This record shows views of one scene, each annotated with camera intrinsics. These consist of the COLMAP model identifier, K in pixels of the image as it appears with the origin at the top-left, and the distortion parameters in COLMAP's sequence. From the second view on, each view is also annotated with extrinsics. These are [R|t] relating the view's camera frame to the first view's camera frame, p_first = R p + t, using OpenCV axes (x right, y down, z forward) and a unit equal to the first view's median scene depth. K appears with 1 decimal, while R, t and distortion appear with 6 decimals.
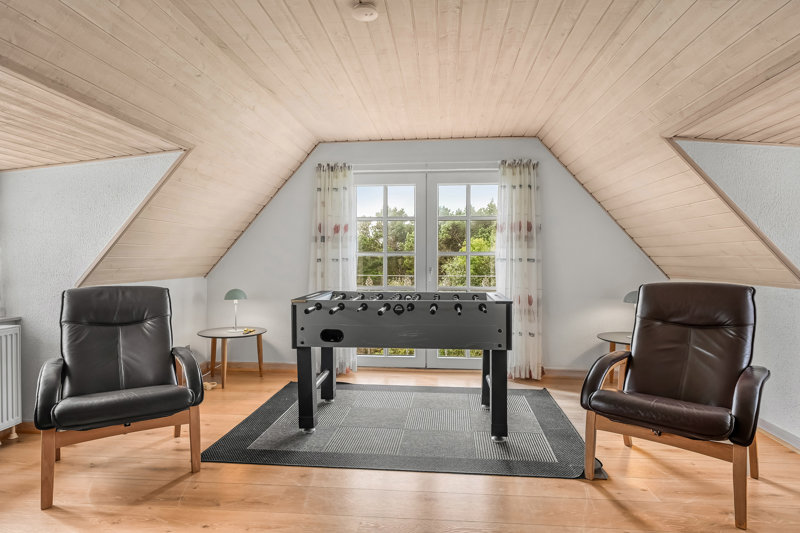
lens RADIAL K [[484.0, 0, 402.8], [0, 484.0, 272.1], [0, 0, 1]] dist [0.006350, -0.003218]
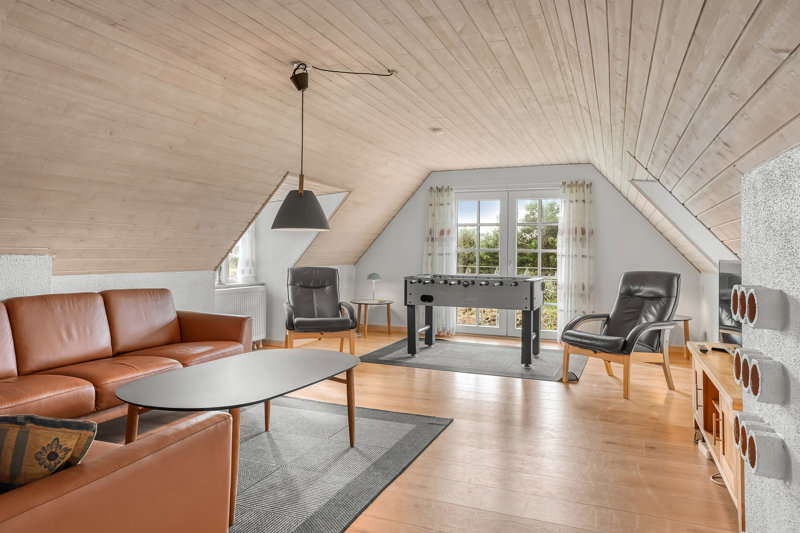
lens RADIAL K [[538.9, 0, 377.6], [0, 538.9, 245.1], [0, 0, 1]] dist [-0.001817, -0.000551]
pose [[0.947064, 0.007025, -0.320969, 0.202936], [-0.021597, 0.998890, -0.041862, 0.018807], [0.320318, 0.046578, 0.946164, -0.585996]]
